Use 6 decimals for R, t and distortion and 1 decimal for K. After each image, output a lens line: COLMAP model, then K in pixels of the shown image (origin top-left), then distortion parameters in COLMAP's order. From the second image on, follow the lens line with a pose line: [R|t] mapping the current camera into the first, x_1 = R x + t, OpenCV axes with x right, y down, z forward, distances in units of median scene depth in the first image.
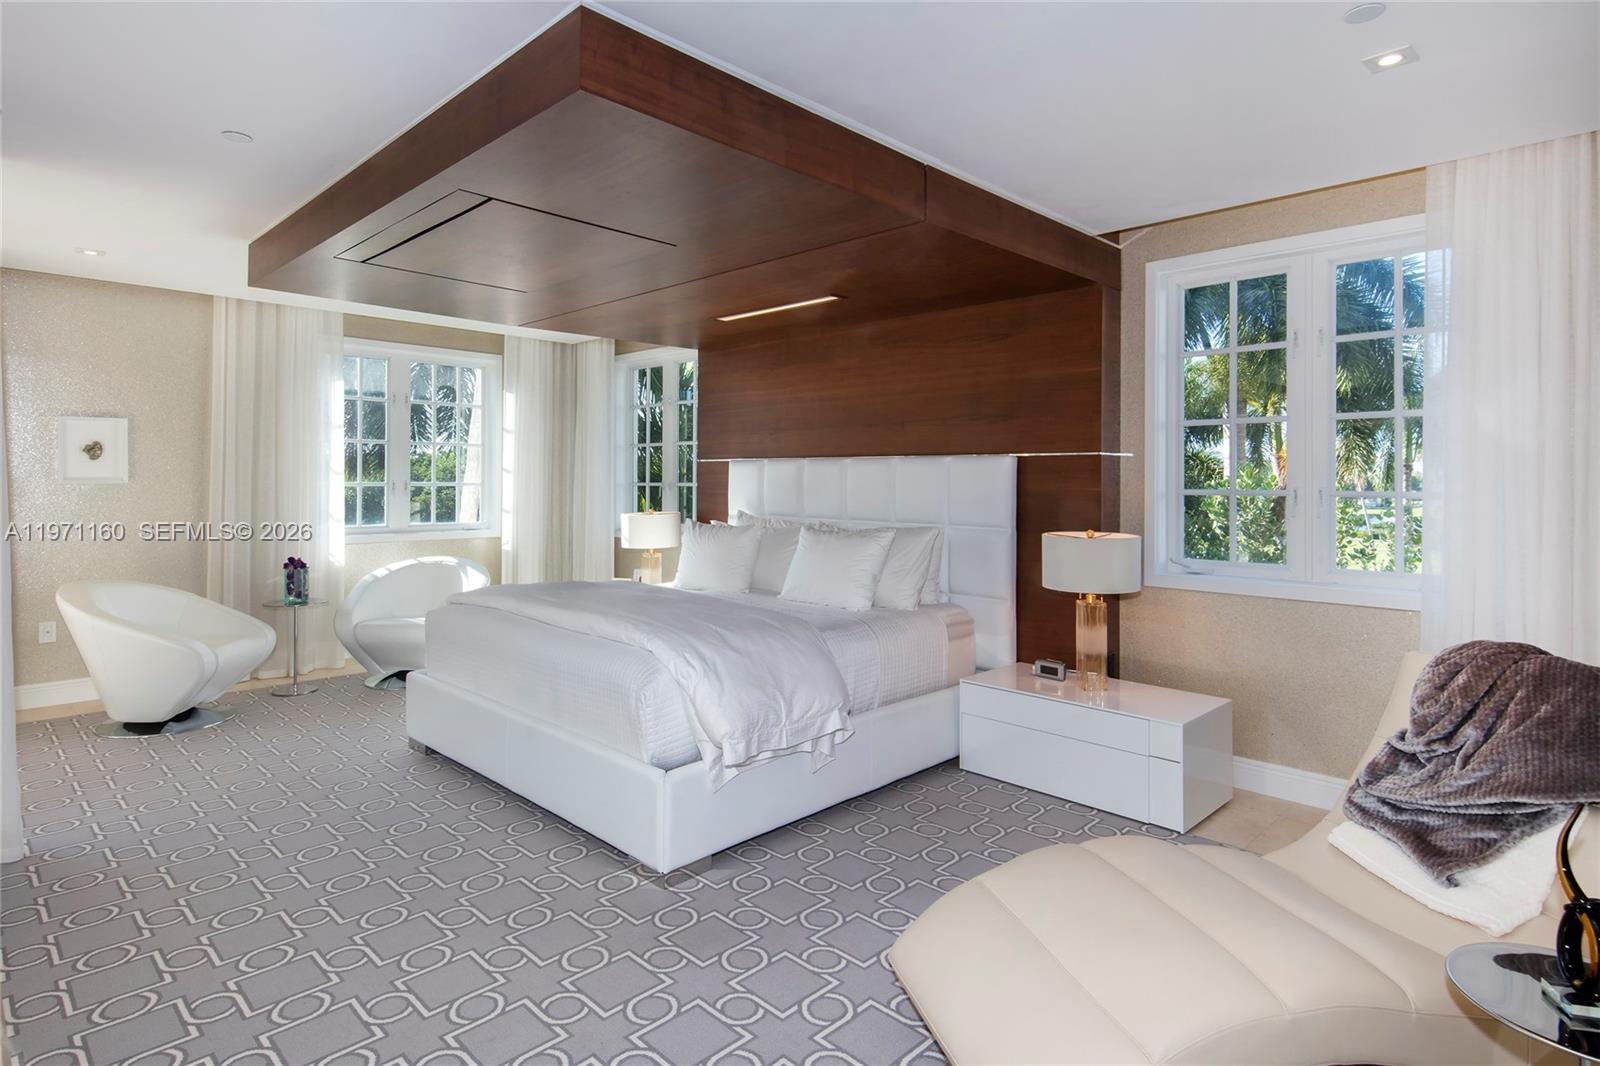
lens RADIAL K [[848.0, 0, 797.5], [0, 848.0, 500.3], [0, 0, 1]] dist [0.004029, 0.001043]
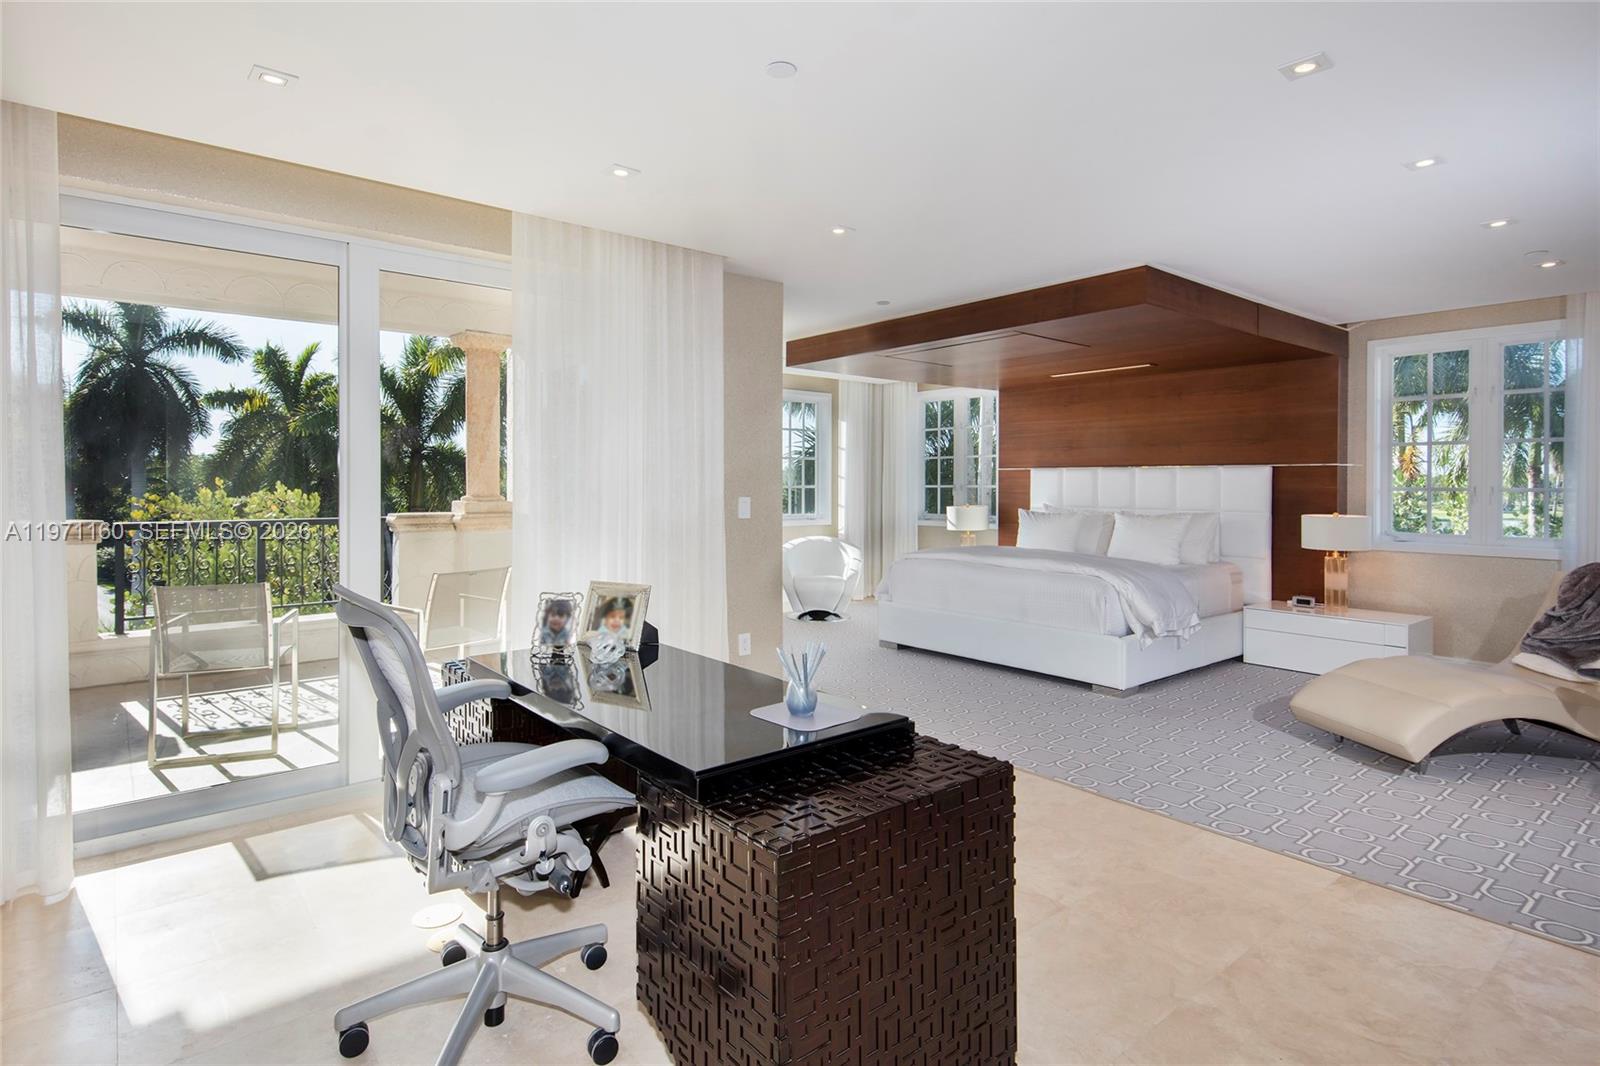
lens RADIAL K [[832.4, 0, 773.6], [0, 832.4, 513.3], [0, 0, 1]] dist [-0.002625, -0.001920]
pose [[0.992889, -0.000384, -0.119046, -0.487970], [0.001659, 0.999942, 0.010608, 0.017012], [0.119035, -0.010730, 0.992832, -0.640247]]
